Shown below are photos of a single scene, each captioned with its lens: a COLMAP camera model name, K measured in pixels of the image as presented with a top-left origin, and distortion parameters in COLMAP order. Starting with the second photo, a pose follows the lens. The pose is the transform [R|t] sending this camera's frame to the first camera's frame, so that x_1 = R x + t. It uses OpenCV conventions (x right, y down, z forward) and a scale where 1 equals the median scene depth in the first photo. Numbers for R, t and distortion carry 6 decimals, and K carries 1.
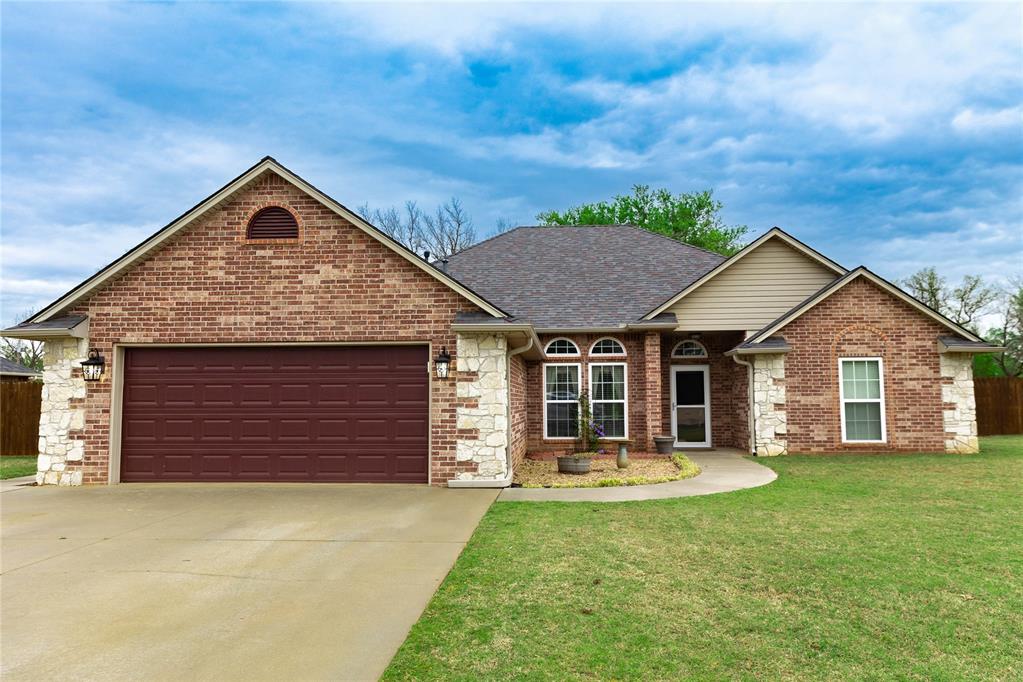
lens RADIAL K [[713.6, 0, 513.3], [0, 713.6, 315.8], [0, 0, 1]] dist [0.023769, -0.008048]
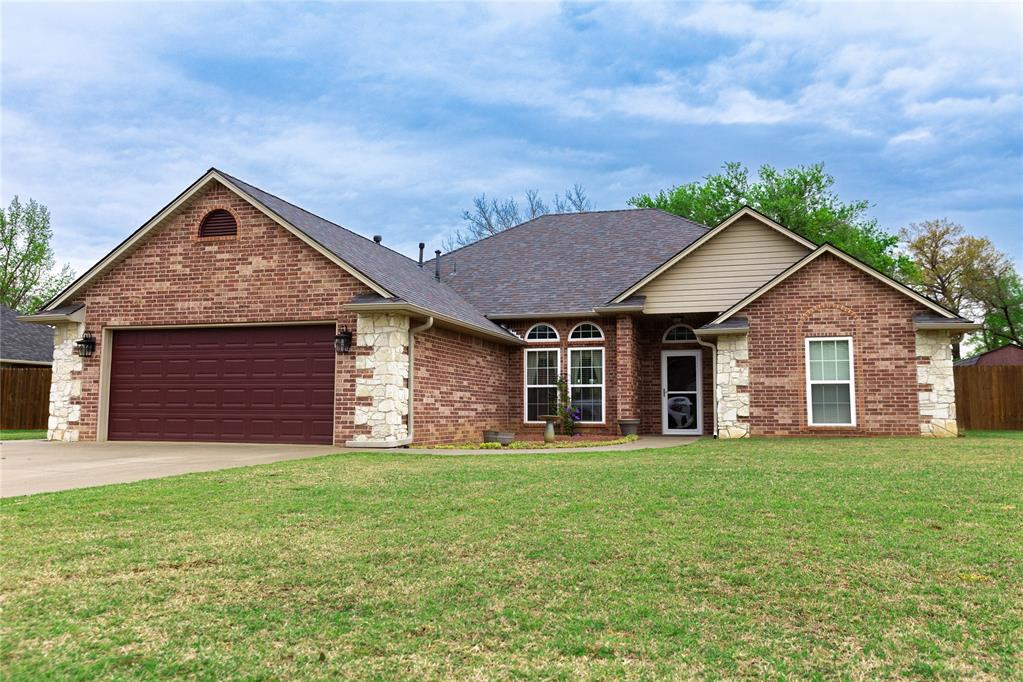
lens RADIAL K [[816.9, 0, 526.8], [0, 816.9, 297.2], [0, 0, 1]] dist [-0.006522, 0.010233]
pose [[0.977280, -0.022164, -0.210788, 0.325661], [0.016910, 0.999501, -0.026695, 0.027370], [0.211275, 0.022524, 0.977167, -0.153061]]
